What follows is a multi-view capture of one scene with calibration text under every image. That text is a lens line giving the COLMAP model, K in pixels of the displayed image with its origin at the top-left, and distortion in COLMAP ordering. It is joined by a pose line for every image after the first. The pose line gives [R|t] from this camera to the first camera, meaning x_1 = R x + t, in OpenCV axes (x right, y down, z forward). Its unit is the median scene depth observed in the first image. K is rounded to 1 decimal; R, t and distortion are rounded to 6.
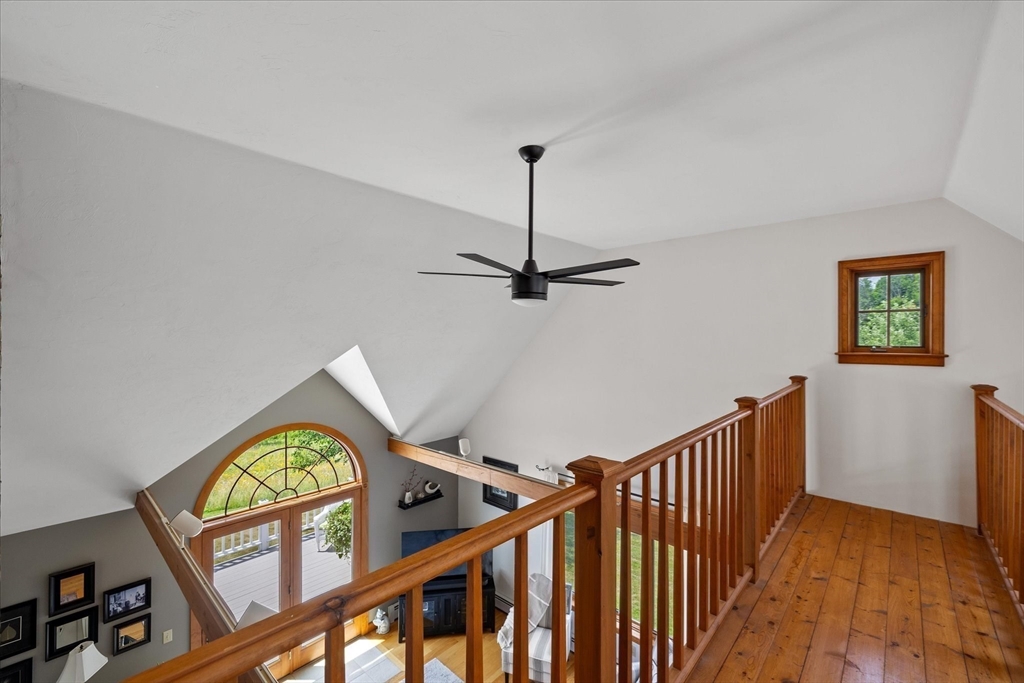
lens RADIAL K [[423.9, 0, 508.6], [0, 423.9, 336.3], [0, 0, 1]] dist [0.001004, -0.000022]
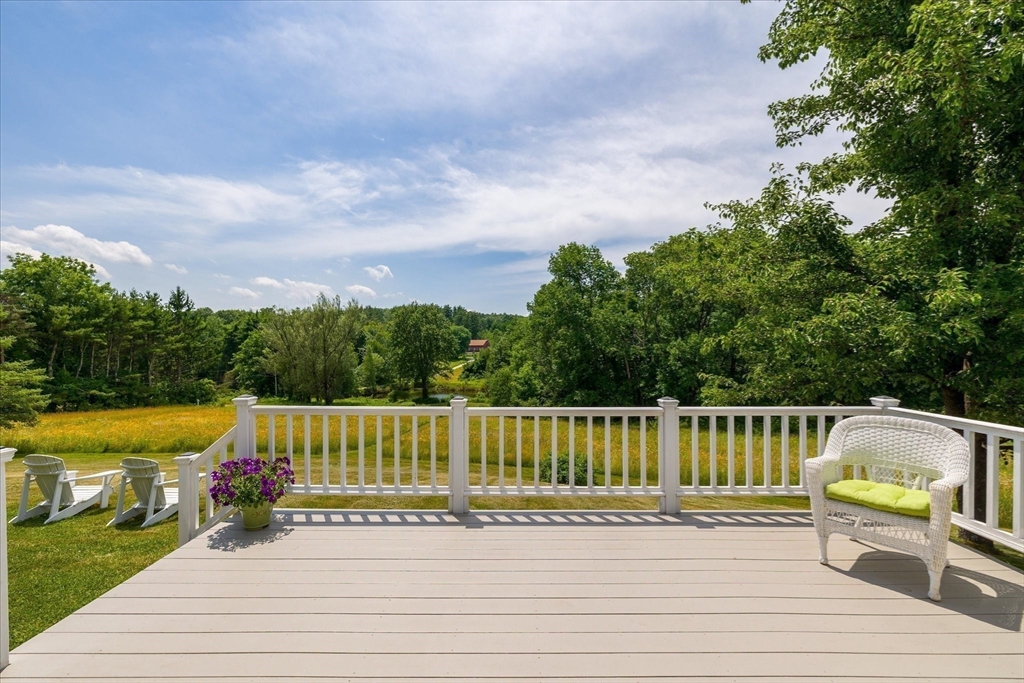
lens RADIAL K [[432.6, 0, 513.8], [0, 432.6, 335.9], [0, 0, 1]] dist [0.001833, 0.000261]
pose [[0.674721, -0.013425, -0.737950, -0.522699], [0.002459, 0.999870, -0.015941, 0.484386], [0.738068, 0.008941, 0.674667, 0.858645]]
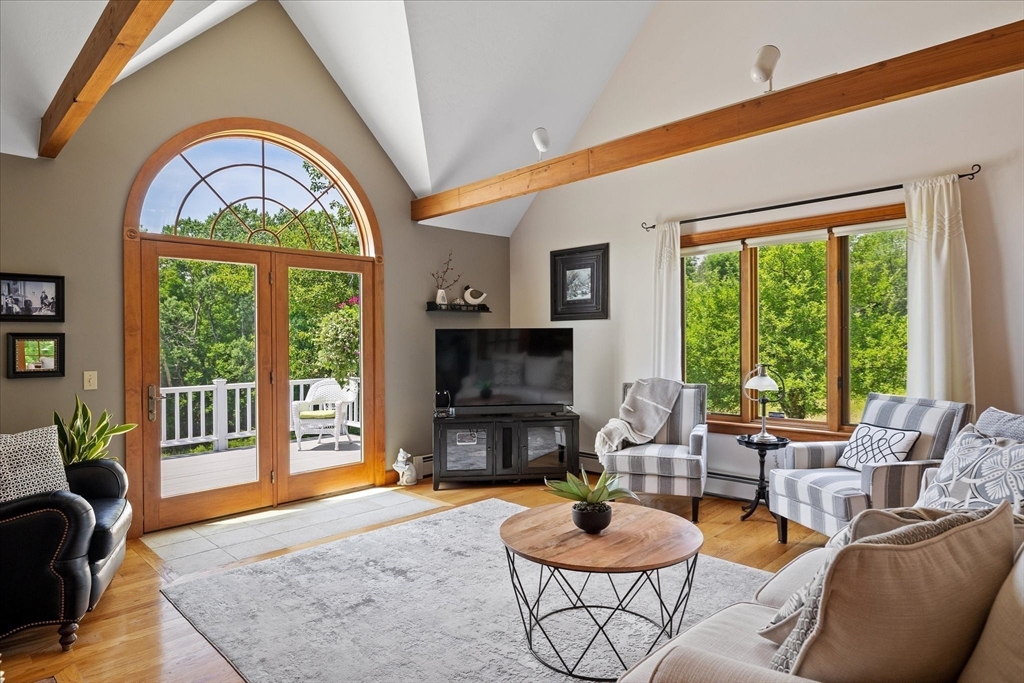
lens RADIAL K [[578.8, 0, 512.3], [0, 578.8, 338.9], [0, 0, 1]] dist [0.002078, 0.001842]
pose [[0.999439, -0.008462, -0.032402, -0.104821], [0.008513, 0.999963, 0.001450, 0.476699], [0.032389, -0.001725, 0.999474, 0.111419]]
